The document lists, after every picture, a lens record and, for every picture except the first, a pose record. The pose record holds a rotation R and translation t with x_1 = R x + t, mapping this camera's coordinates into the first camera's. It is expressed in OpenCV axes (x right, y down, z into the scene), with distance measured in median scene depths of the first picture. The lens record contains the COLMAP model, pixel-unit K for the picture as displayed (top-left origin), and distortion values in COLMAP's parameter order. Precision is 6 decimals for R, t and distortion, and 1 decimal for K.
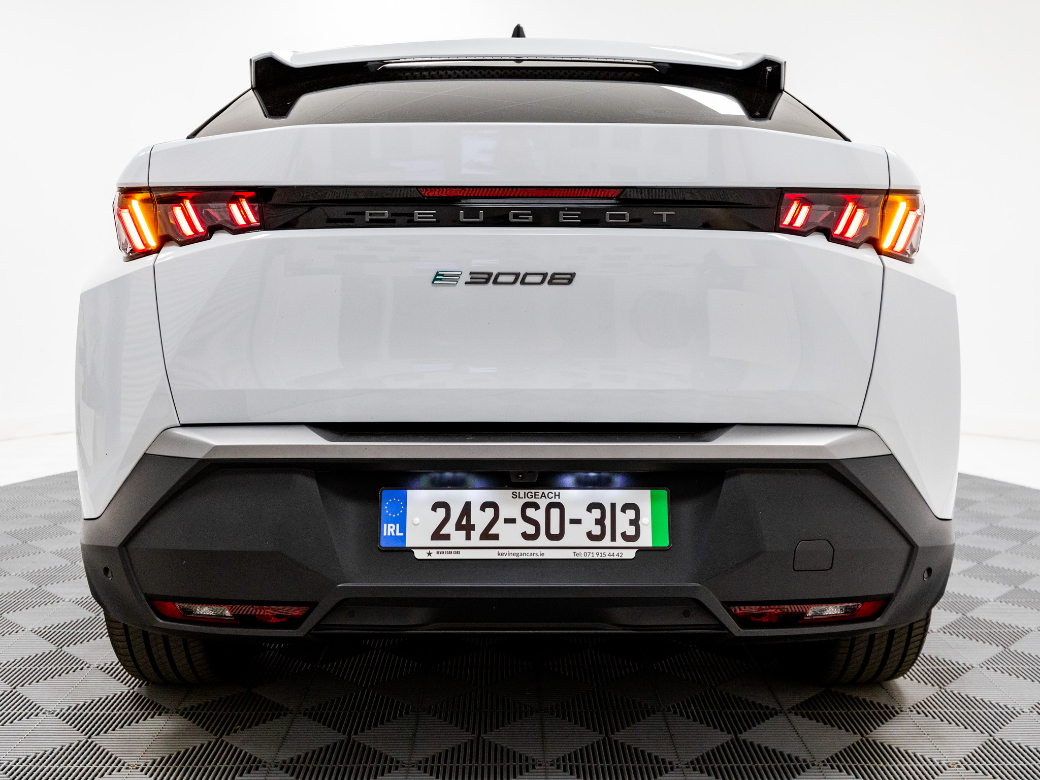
lens RADIAL K [[1114.5, 0, 520.0], [0, 1114.5, 390.0], [0, 0, 1]] dist [0.033095, 0.012338]
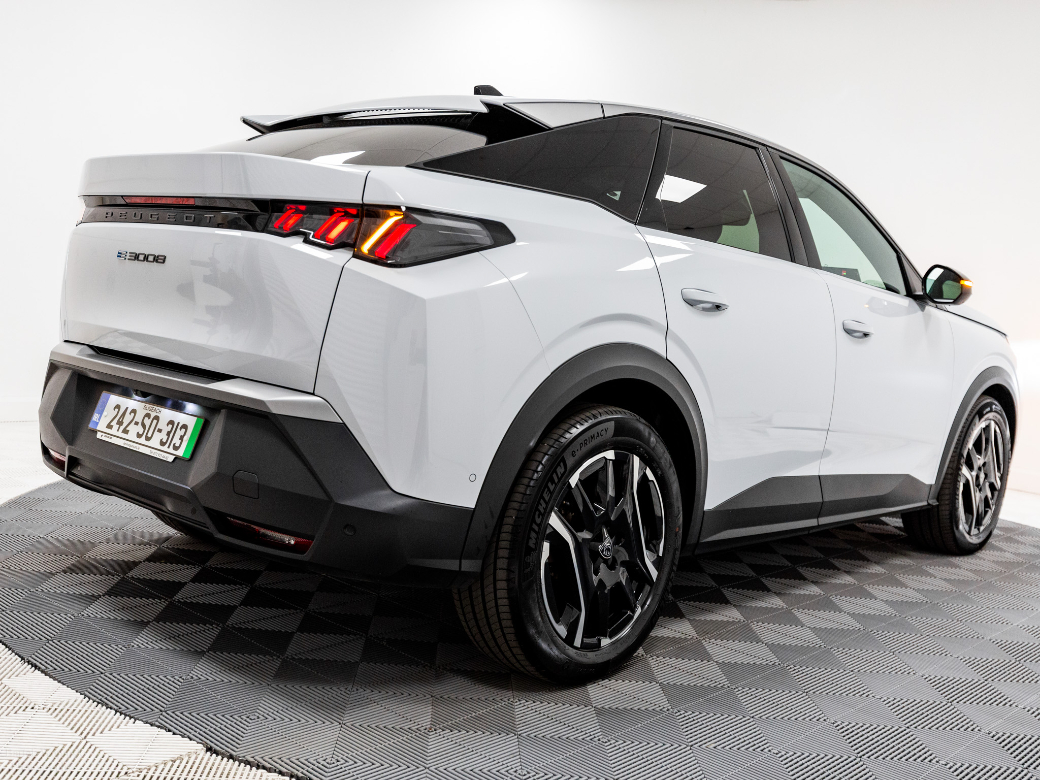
lens RADIAL K [[1057.8, 0, 520.0], [0, 1057.8, 390.0], [0, 0, 1]] dist [0.056533, 0.007311]
pose [[0.721057, 0.123538, -0.681774, 1.298877], [-0.161373, 0.986860, 0.008149, -0.018442], [0.673822, 0.104144, 0.731518, 0.310852]]
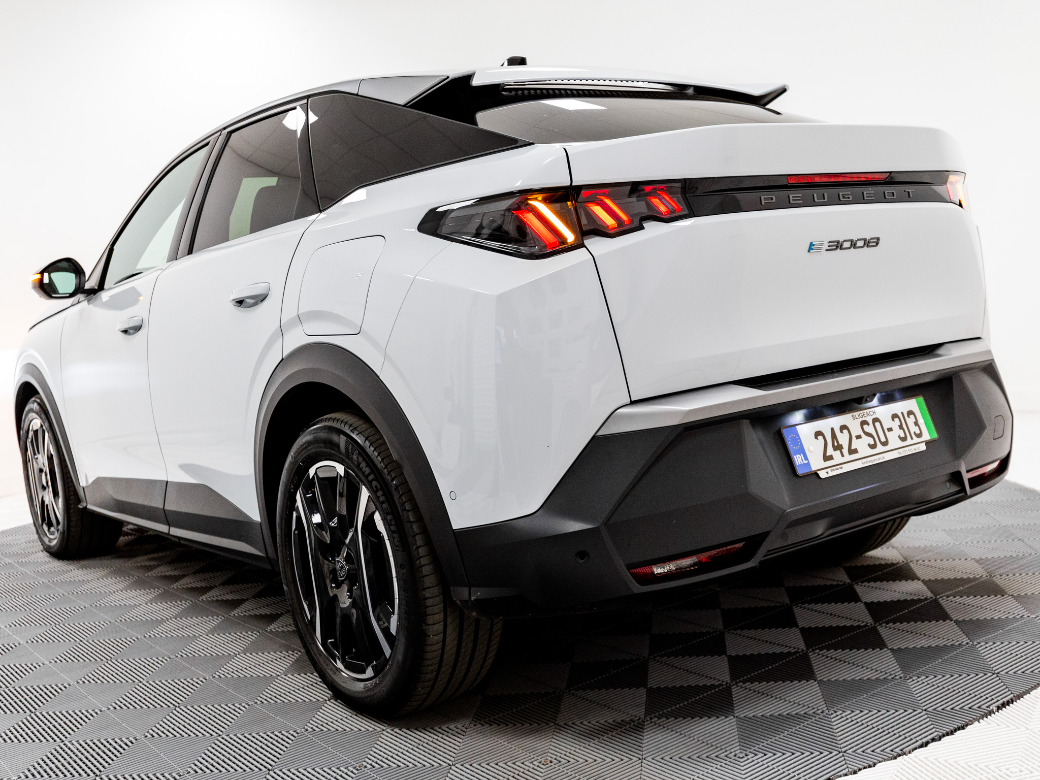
lens RADIAL K [[1114.5, 0, 520.0], [0, 1114.5, 390.0], [0, 0, 1]] dist [0.033095, 0.012338]
pose [[0.804422, -0.134811, 0.578560, -1.037472], [0.162894, 0.986638, 0.003412, -0.001659], [-0.571289, 0.091499, 0.815633, 0.183311]]
